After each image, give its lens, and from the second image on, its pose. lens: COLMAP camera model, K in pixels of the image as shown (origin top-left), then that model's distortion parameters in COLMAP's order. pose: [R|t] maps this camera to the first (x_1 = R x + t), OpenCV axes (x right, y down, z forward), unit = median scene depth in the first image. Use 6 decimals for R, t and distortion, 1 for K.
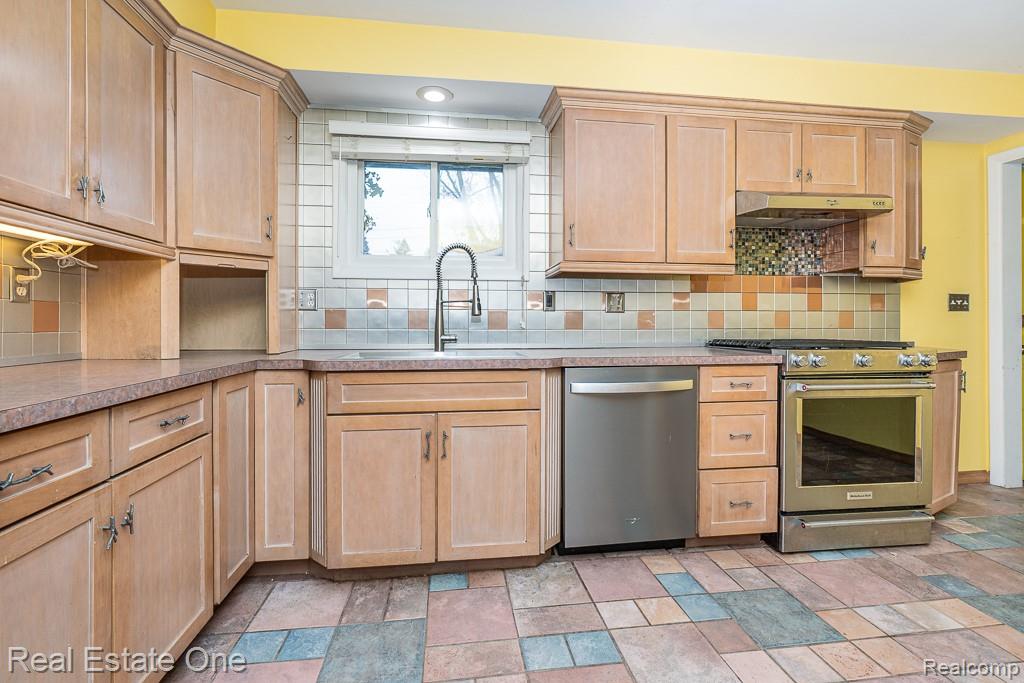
lens RADIAL K [[465.5, 0, 511.8], [0, 465.5, 329.1], [0, 0, 1]] dist [-0.000673, 0.000321]
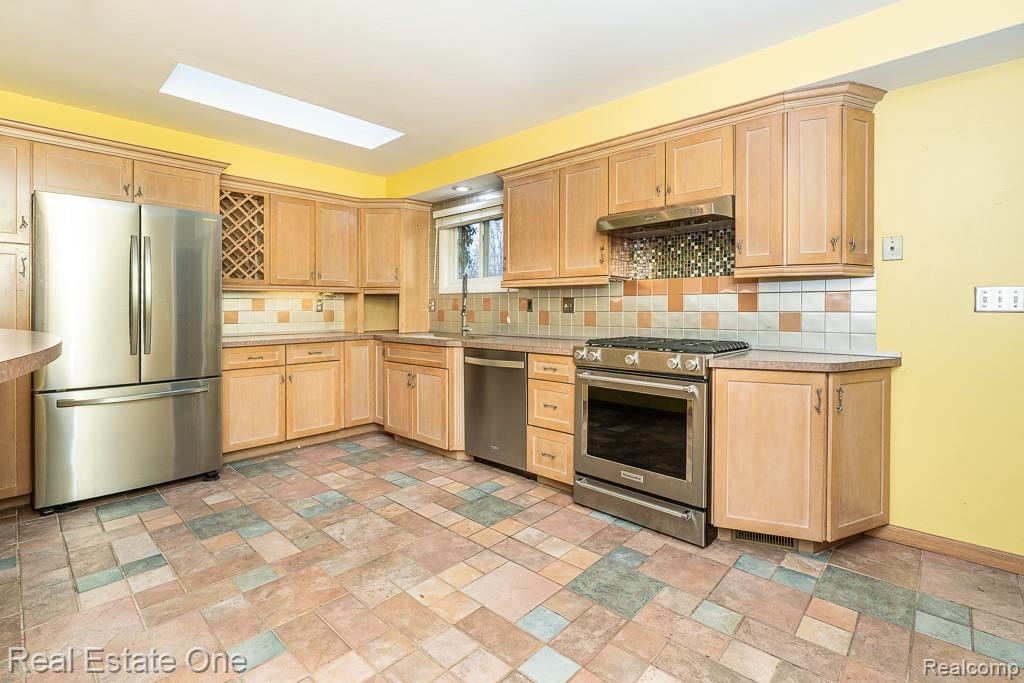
lens RADIAL K [[470.2, 0, 510.5], [0, 470.2, 309.6], [0, 0, 1]] dist [-0.000639, -0.000175]
pose [[0.635470, 0.002097, -0.772123, 1.458234], [-0.009017, 0.999948, -0.004706, -0.046388], [0.772073, 0.009953, 0.635456, 0.025638]]
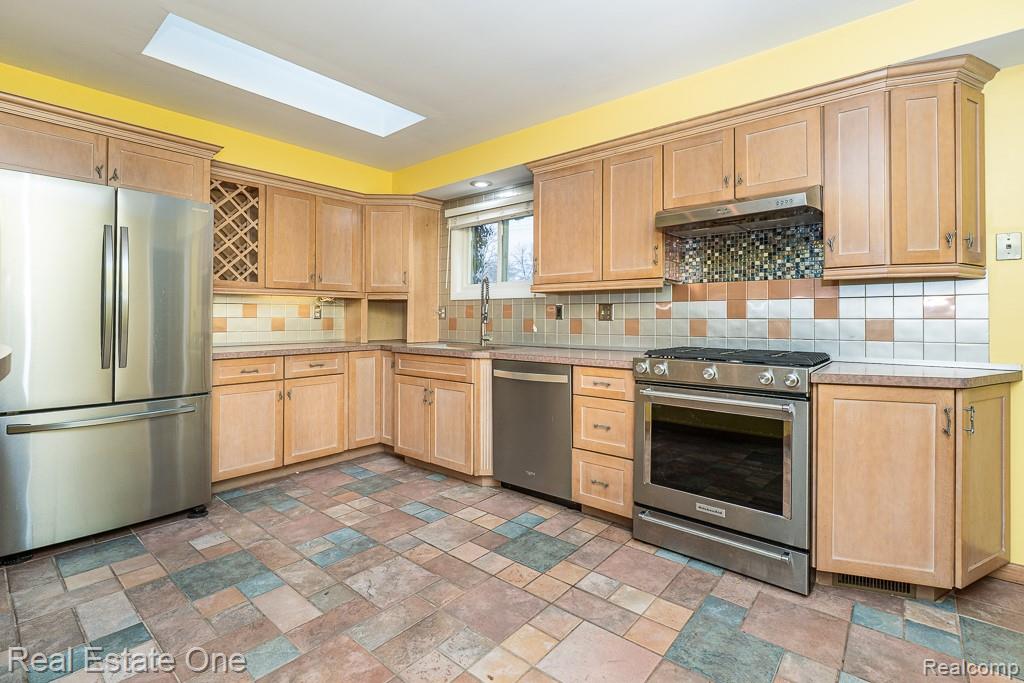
lens RADIAL K [[468.7, 0, 511.9], [0, 468.7, 314.3], [0, 0, 1]] dist [-0.001356, 0.000375]
pose [[0.672956, -0.005215, -0.739664, 1.205737], [-0.011662, 0.999776, -0.017658, -0.034715], [0.739590, 0.020509, 0.672745, 0.011446]]
